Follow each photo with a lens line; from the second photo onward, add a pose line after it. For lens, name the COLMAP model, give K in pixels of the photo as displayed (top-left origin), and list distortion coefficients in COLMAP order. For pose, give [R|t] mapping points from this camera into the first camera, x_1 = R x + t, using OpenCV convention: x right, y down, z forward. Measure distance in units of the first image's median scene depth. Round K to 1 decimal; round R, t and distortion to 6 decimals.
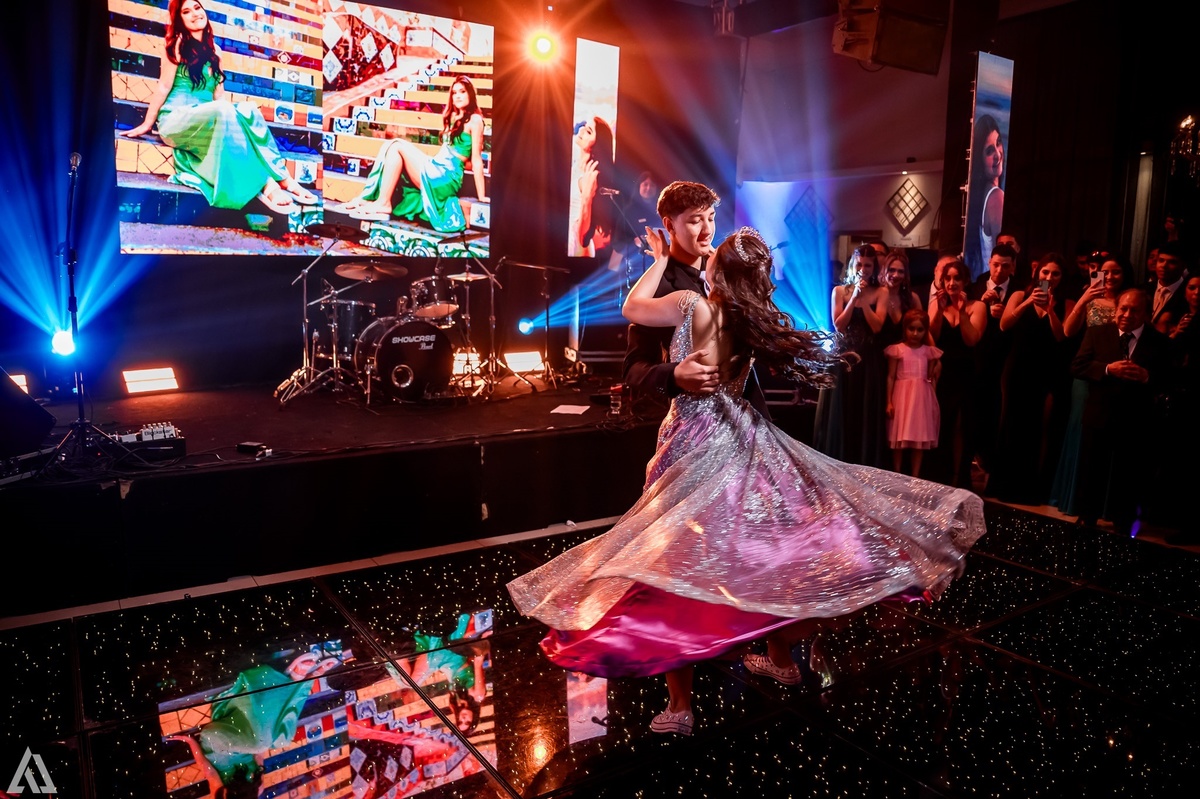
lens RADIAL K [[811.0, 0, 600.0], [0, 811.0, 399.5], [0, 0, 1]] dist [-0.103430, 0.002367]
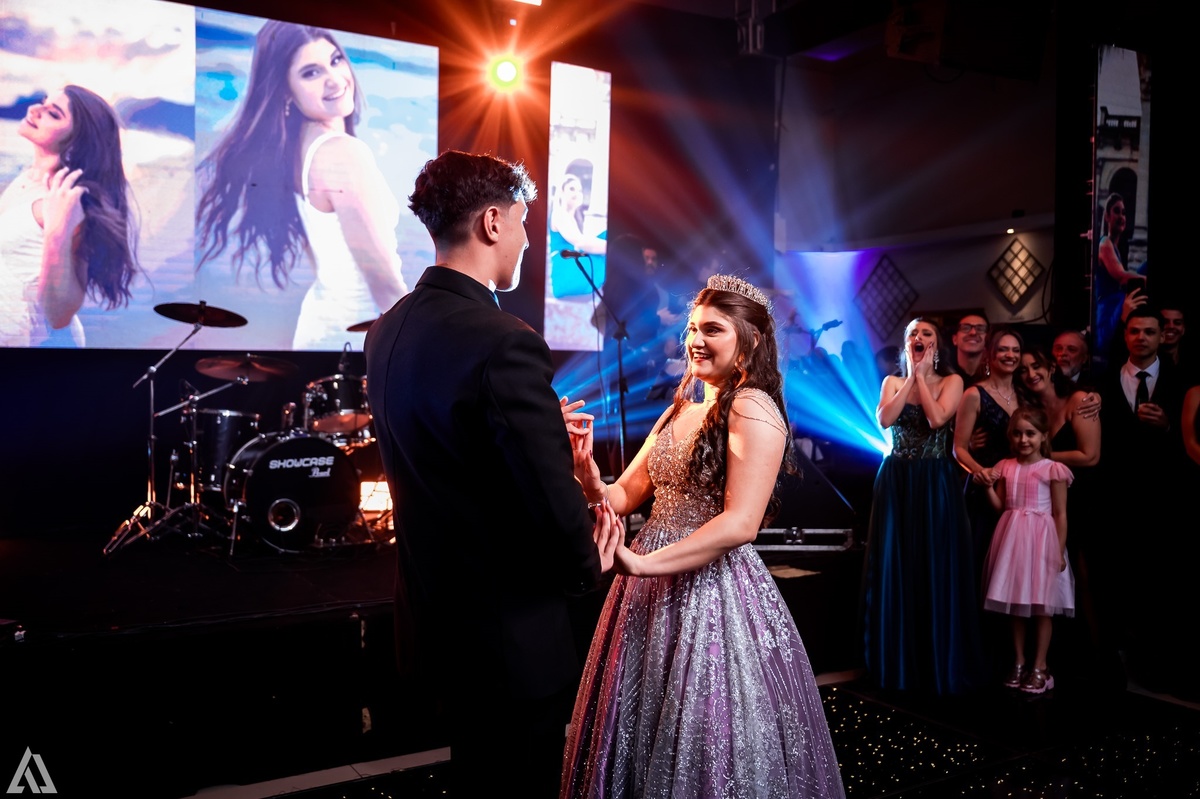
lens RADIAL K [[1007.2, 0, 600.0], [0, 1007.2, 399.5], [0, 0, 1]] dist [-0.056314, -0.007497]
pose [[0.998696, -0.016588, -0.048282, 0.070227], [0.009870, 0.990634, -0.136184, -0.006657], [0.050089, 0.135530, 0.989506, 0.122653]]
